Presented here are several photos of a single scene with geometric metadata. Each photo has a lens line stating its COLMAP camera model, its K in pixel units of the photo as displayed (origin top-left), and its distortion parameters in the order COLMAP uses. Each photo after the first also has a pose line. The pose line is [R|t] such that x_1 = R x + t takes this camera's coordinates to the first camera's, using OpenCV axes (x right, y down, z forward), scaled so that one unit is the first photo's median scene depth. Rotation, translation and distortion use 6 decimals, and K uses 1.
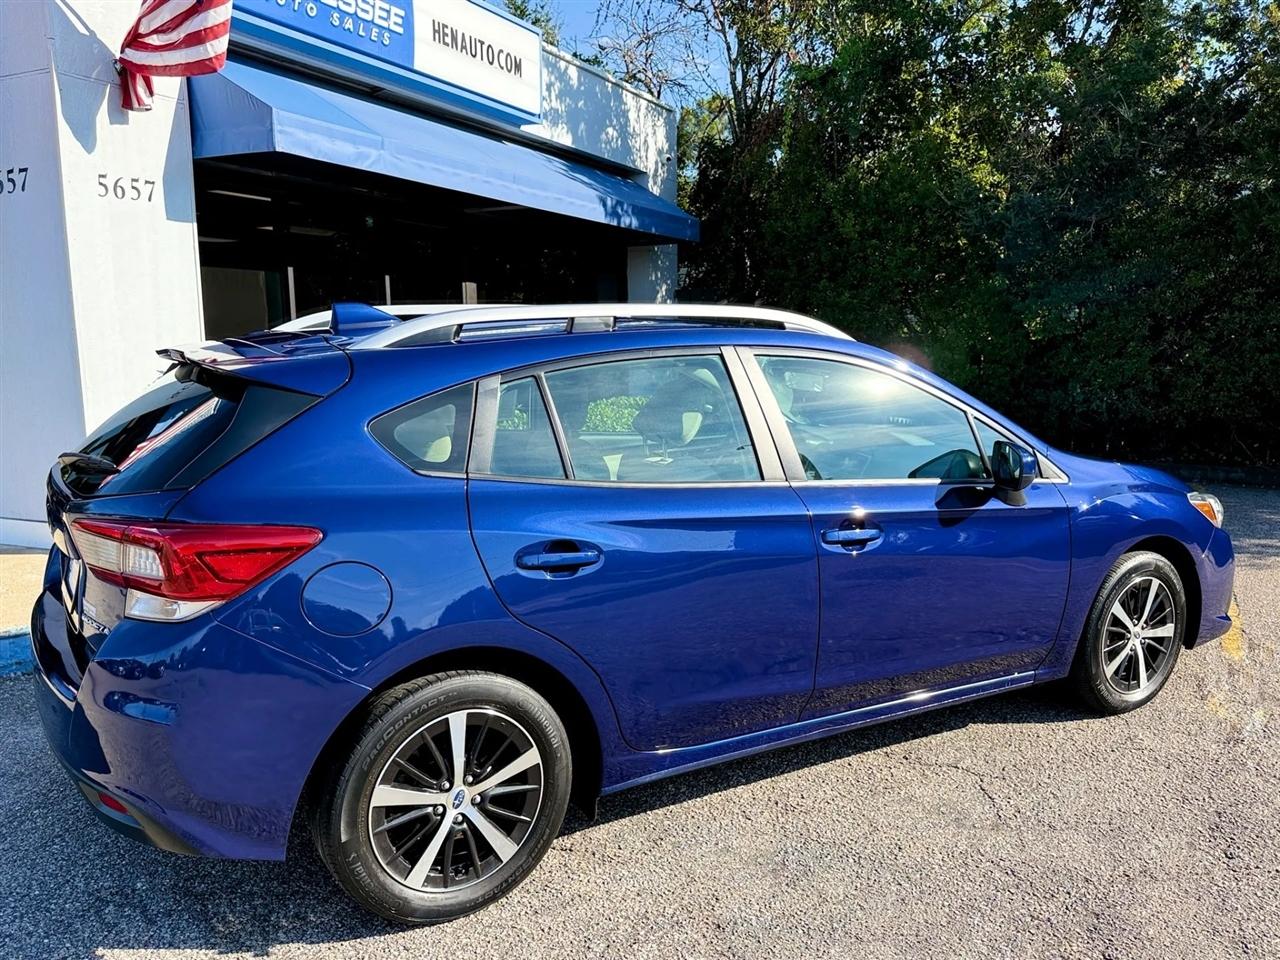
lens RADIAL K [[1070.8, 0, 647.7], [0, 1070.8, 485.7], [0, 0, 1]] dist [0.008862, -0.032703]
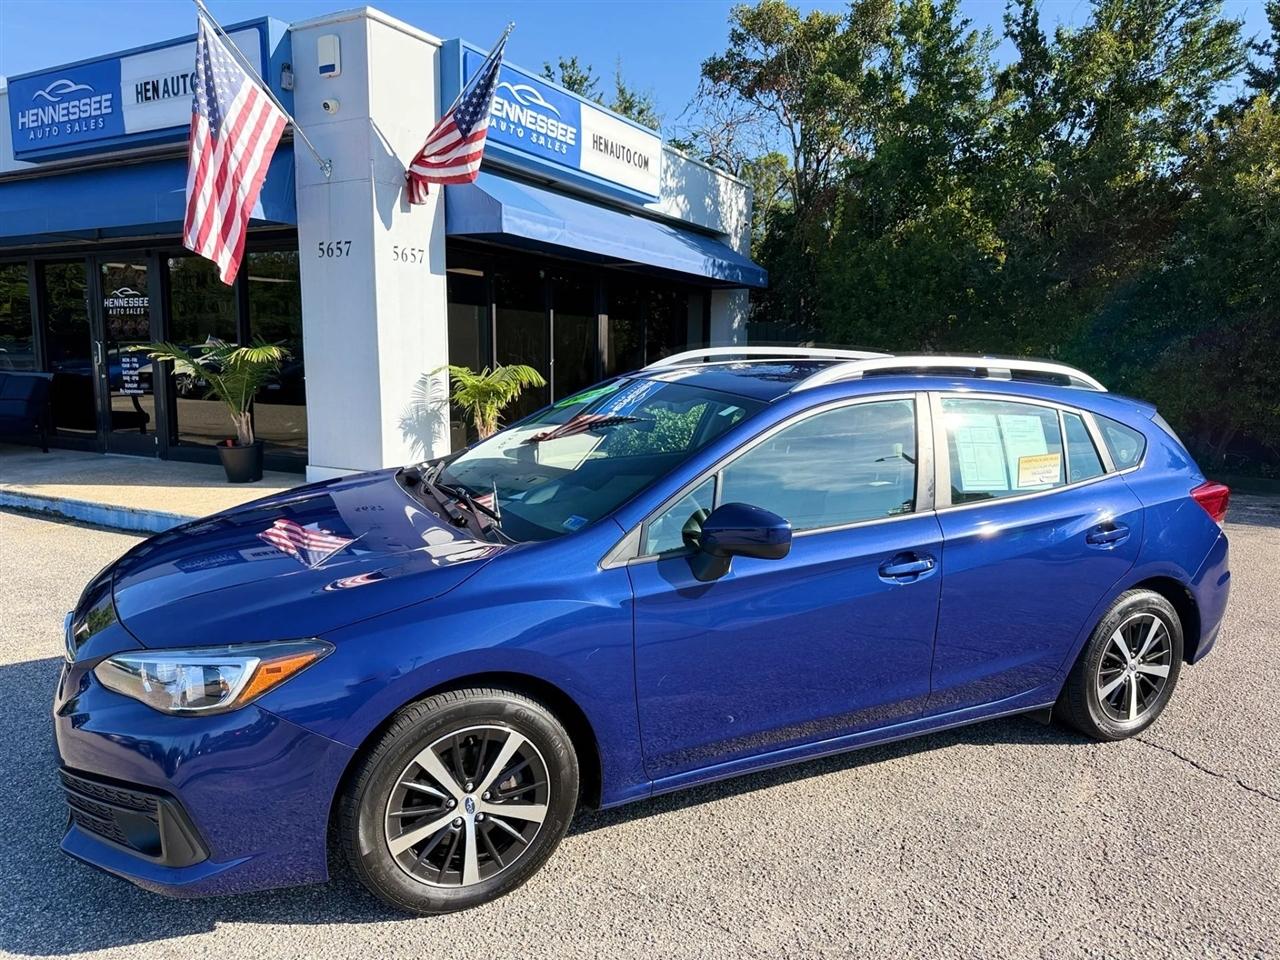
lens RADIAL K [[923.3, 0, 647.4], [0, 923.3, 479.9], [0, 0, 1]] dist [0.009410, -0.020158]
pose [[0.997827, 0.035711, -0.055371, -0.036069], [-0.035850, 0.999356, -0.001531, 0.021725], [0.055281, 0.003513, 0.998465, -0.188215]]
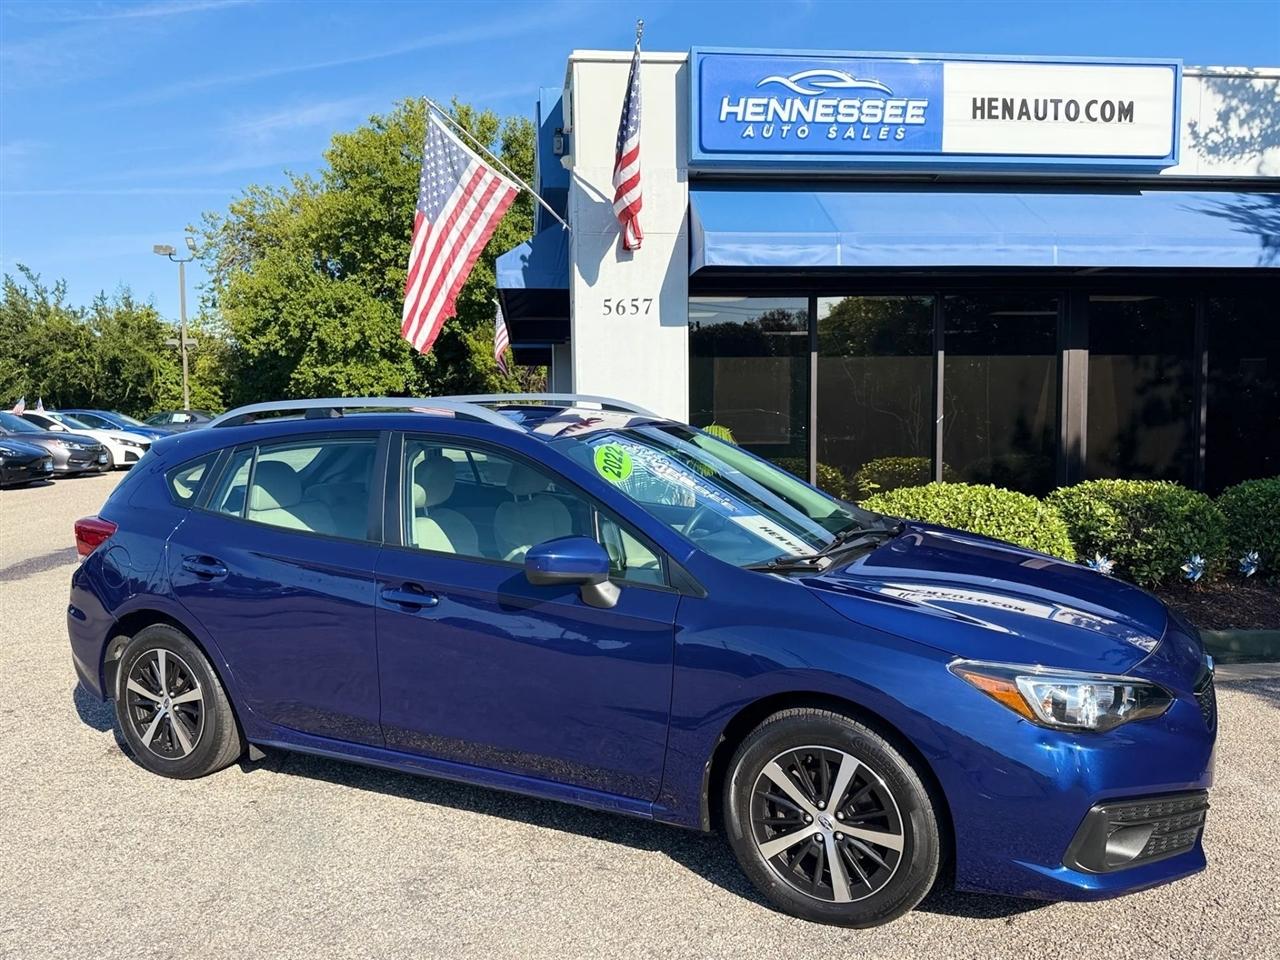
lens RADIAL K [[1059.0, 0, 642.2], [0, 1059.0, 488.7], [0, 0, 1]] dist [0.029793, -0.057487]
pose [[0.511625, 0.067466, -0.856556, 0.433961], [-0.108662, 0.993989, 0.013387, -0.039600], [0.852310, 0.086226, 0.515881, 0.204558]]
